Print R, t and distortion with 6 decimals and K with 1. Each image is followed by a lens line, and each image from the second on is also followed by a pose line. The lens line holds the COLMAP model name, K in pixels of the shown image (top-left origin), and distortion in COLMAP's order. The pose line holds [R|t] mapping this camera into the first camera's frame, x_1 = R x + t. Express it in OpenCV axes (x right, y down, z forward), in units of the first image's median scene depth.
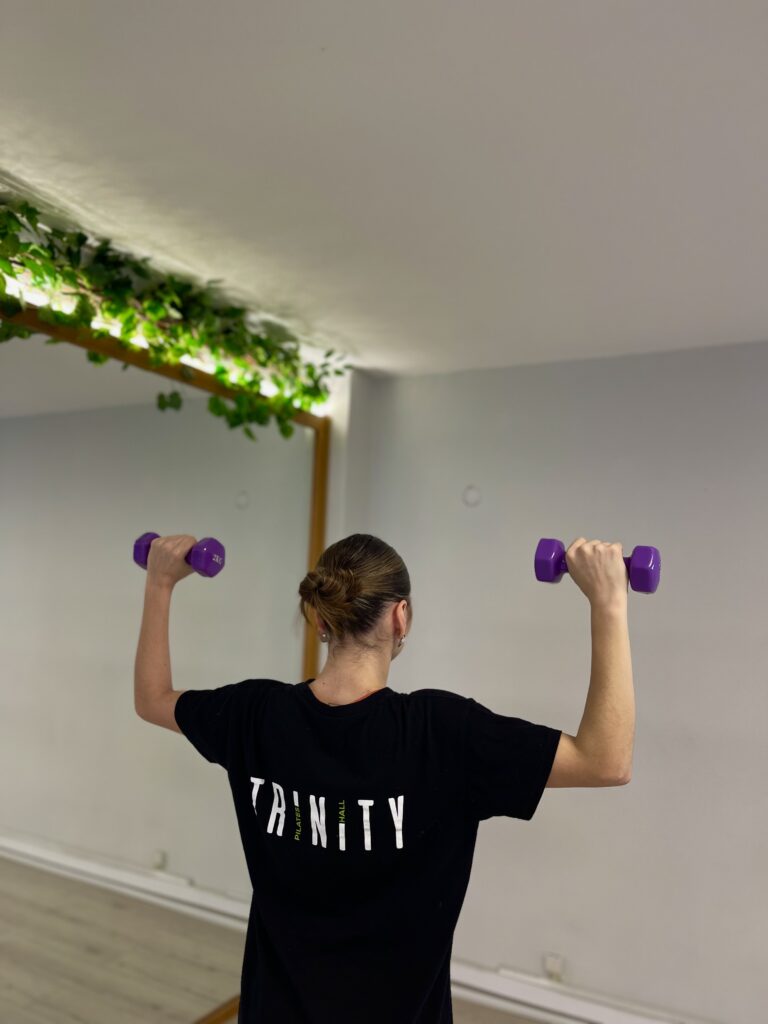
lens RADIAL K [[781.6, 0, 380.8], [0, 781.6, 517.6], [0, 0, 1]] dist [0.040764, -0.073294]
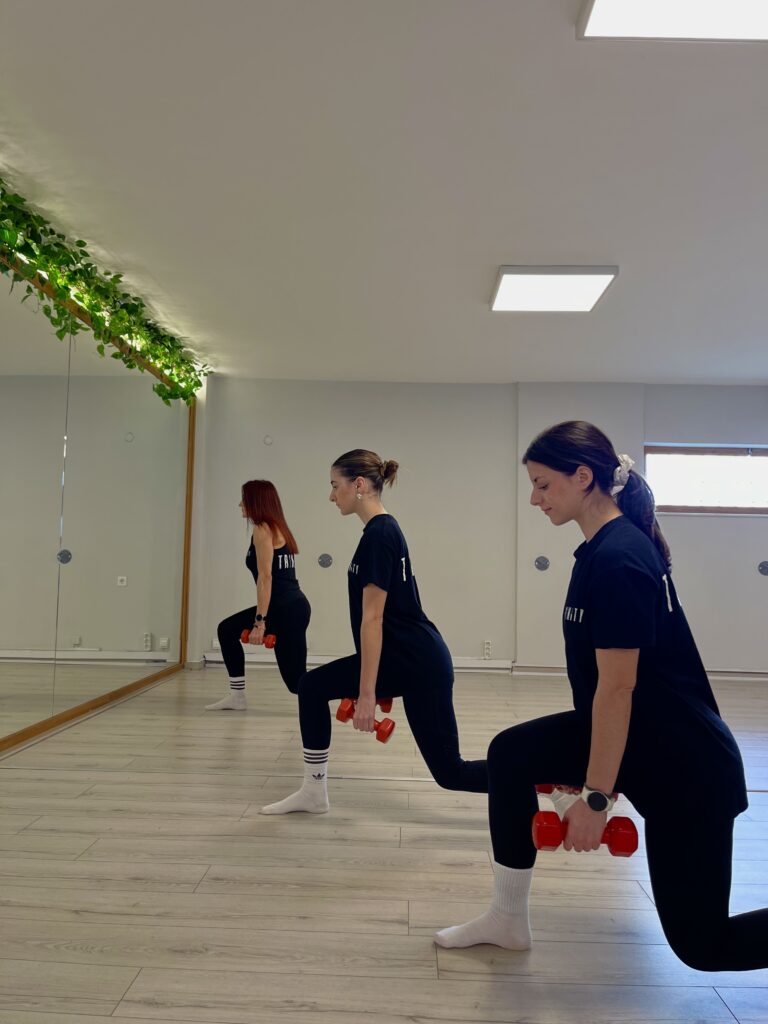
lens RADIAL K [[781.6, 0, 371.7], [0, 781.6, 531.6], [0, 0, 1]] dist [0.040764, -0.073294]
pose [[0.894758, -0.002582, 0.446544, -0.647842], [-0.025207, 0.998097, 0.056281, 0.104295], [-0.445839, -0.061614, 0.892990, -1.141451]]
